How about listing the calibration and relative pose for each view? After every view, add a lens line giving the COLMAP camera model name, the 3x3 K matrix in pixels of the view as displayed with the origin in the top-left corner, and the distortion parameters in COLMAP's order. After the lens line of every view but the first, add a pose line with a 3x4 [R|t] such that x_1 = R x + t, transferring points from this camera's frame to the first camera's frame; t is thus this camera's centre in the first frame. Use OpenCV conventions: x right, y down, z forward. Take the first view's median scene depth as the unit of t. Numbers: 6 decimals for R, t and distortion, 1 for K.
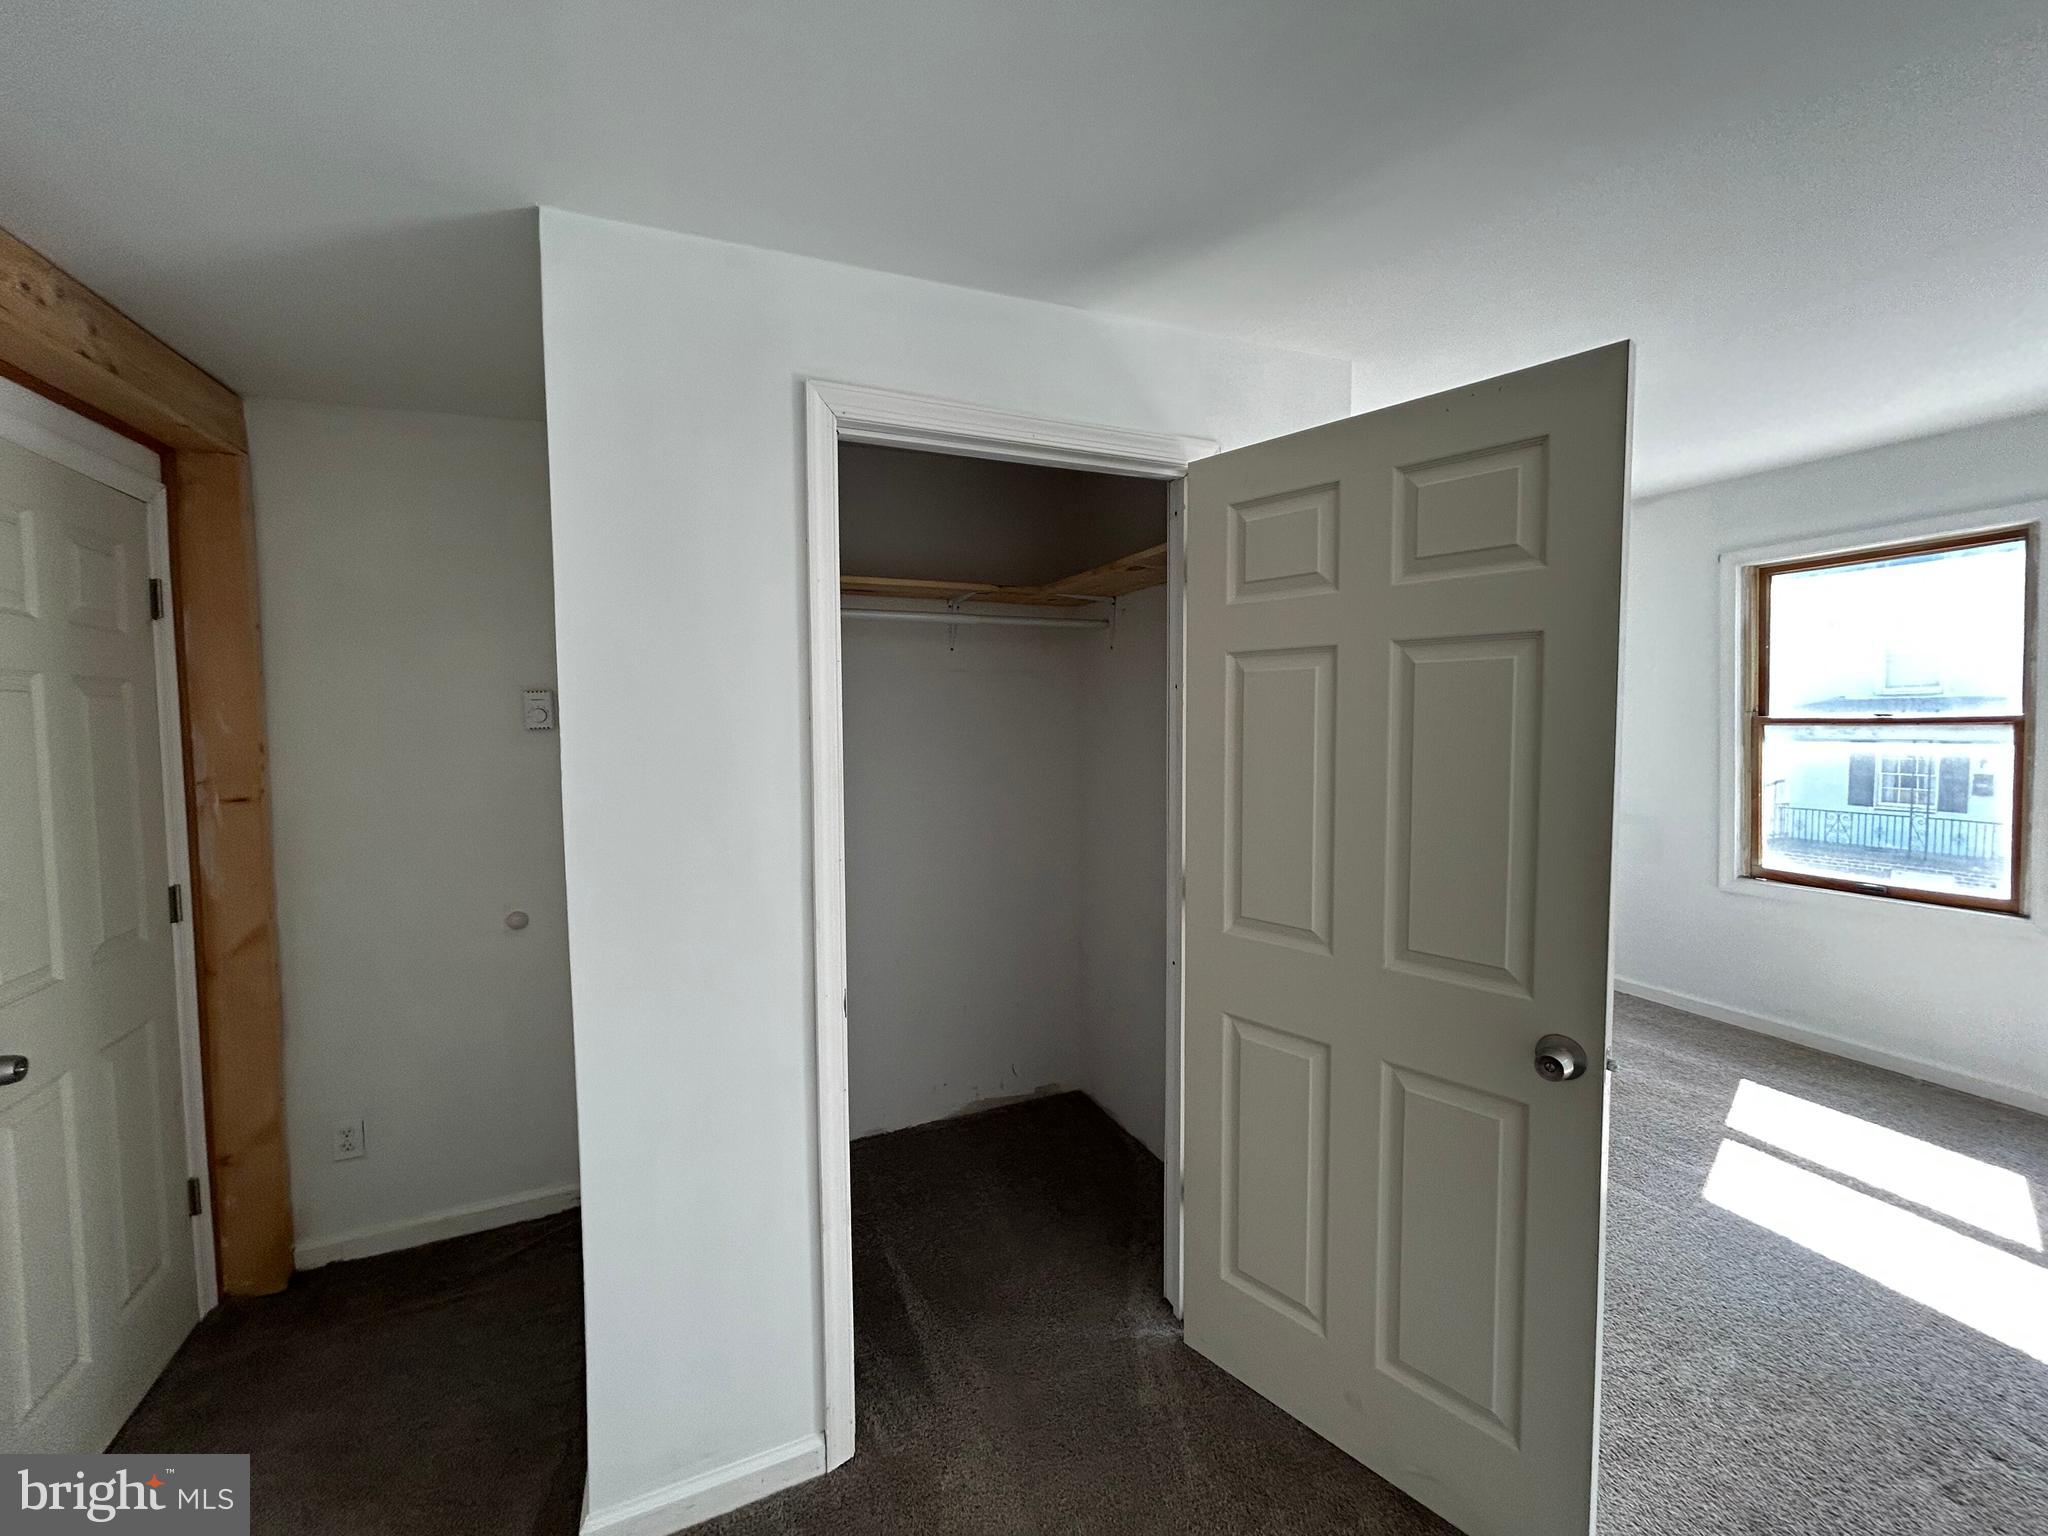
lens RADIAL K [[824.7, 0, 1019.1], [0, 824.7, 765.3], [0, 0, 1]] dist [0.000350, 0.000193]
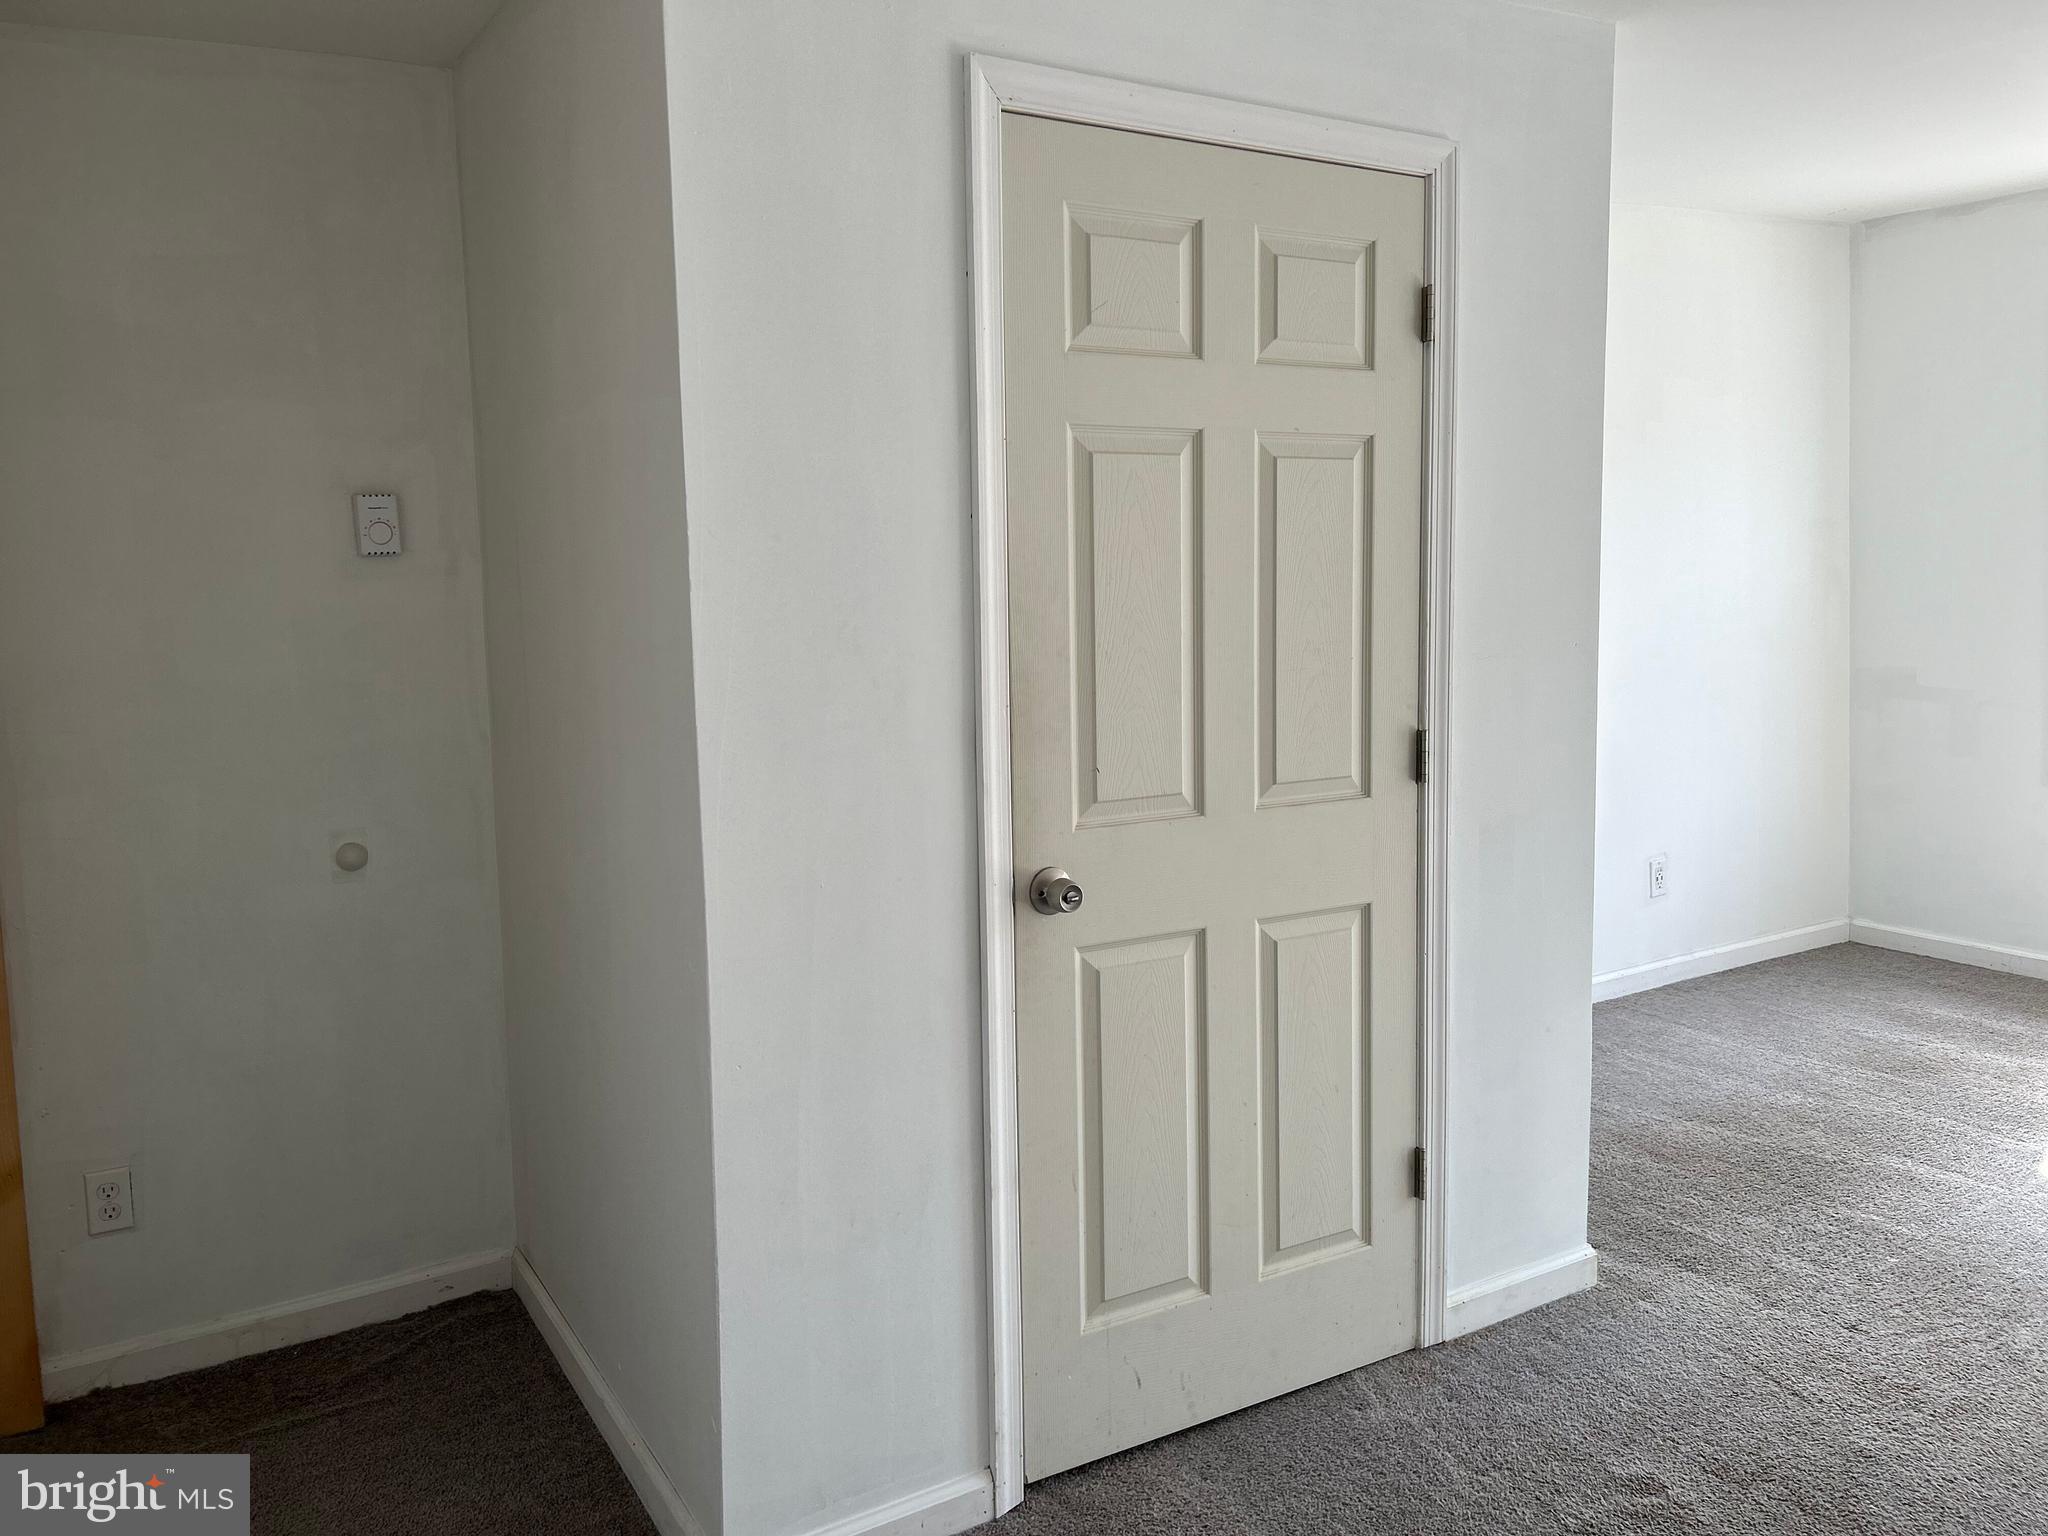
lens RADIAL K [[1547.7, 0, 1025.9], [0, 1547.7, 742.9], [0, 0, 1]] dist [0.052566, -0.054943]
pose [[0.991206, -0.023393, 0.130246, -0.249461], [0.017758, 0.998862, 0.044259, 0.056735], [-0.131133, -0.041557, 0.990493, -0.261399]]
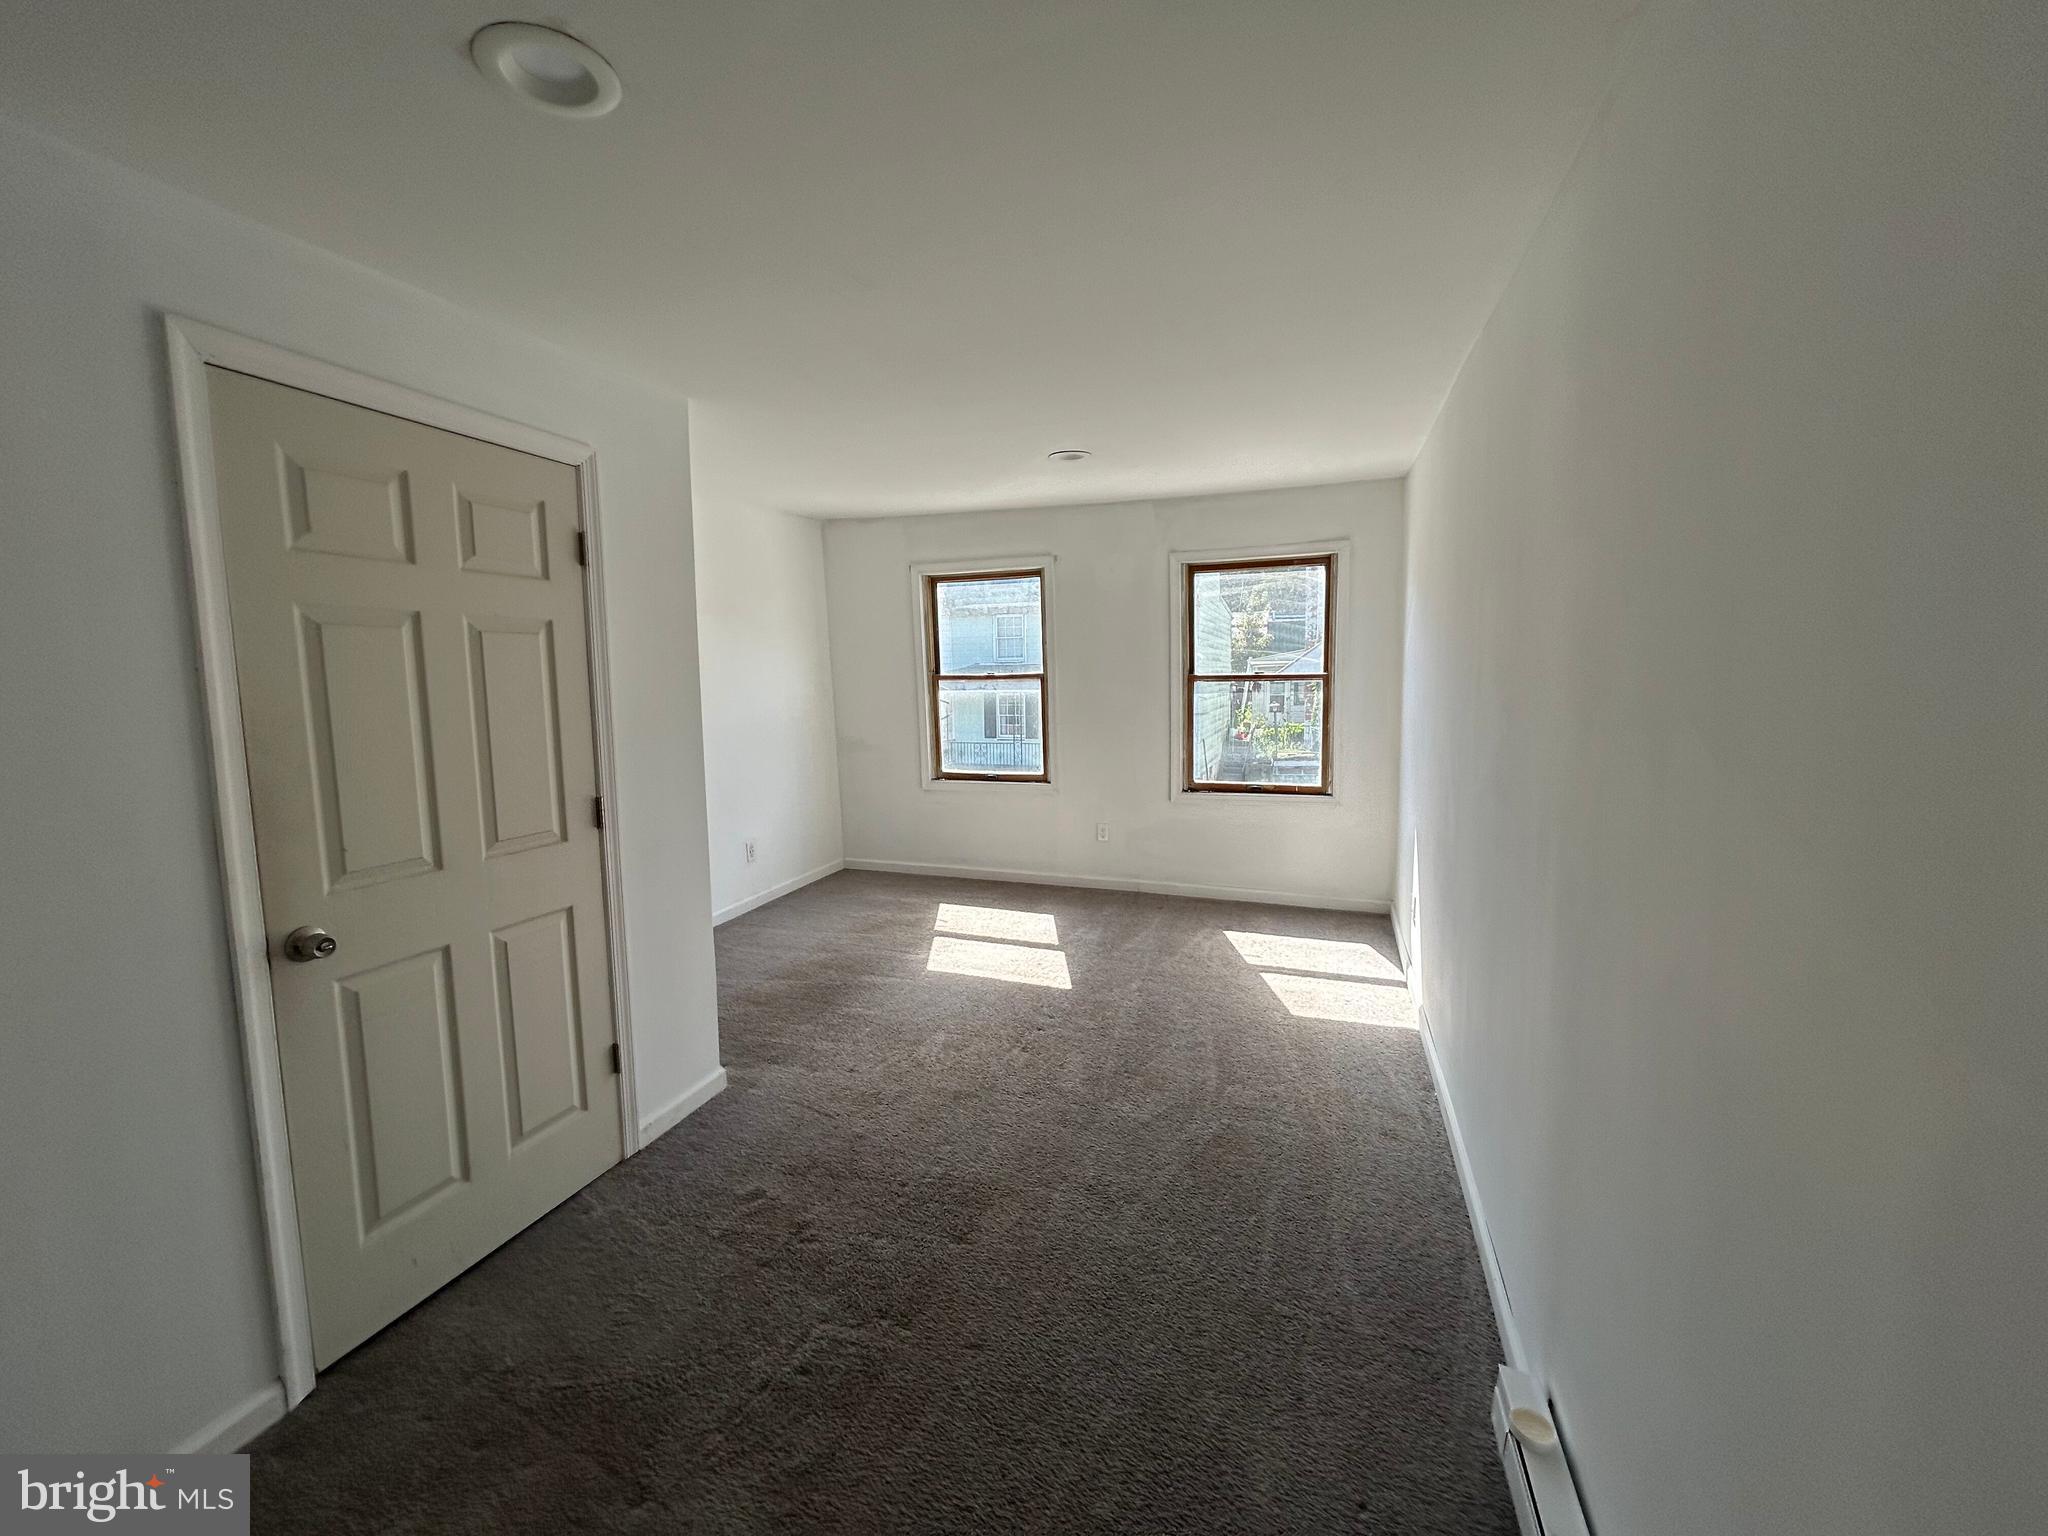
lens RADIAL K [[824.7, 0, 1024.0], [0, 824.7, 762.6], [0, 0, 1]] dist [0.000350, 0.000193]
pose [[0.671365, -0.077785, 0.737033, -0.207676], [0.047488, 0.996948, 0.061959, 0.024898], [-0.739603, -0.006597, 0.673011, -0.236237]]
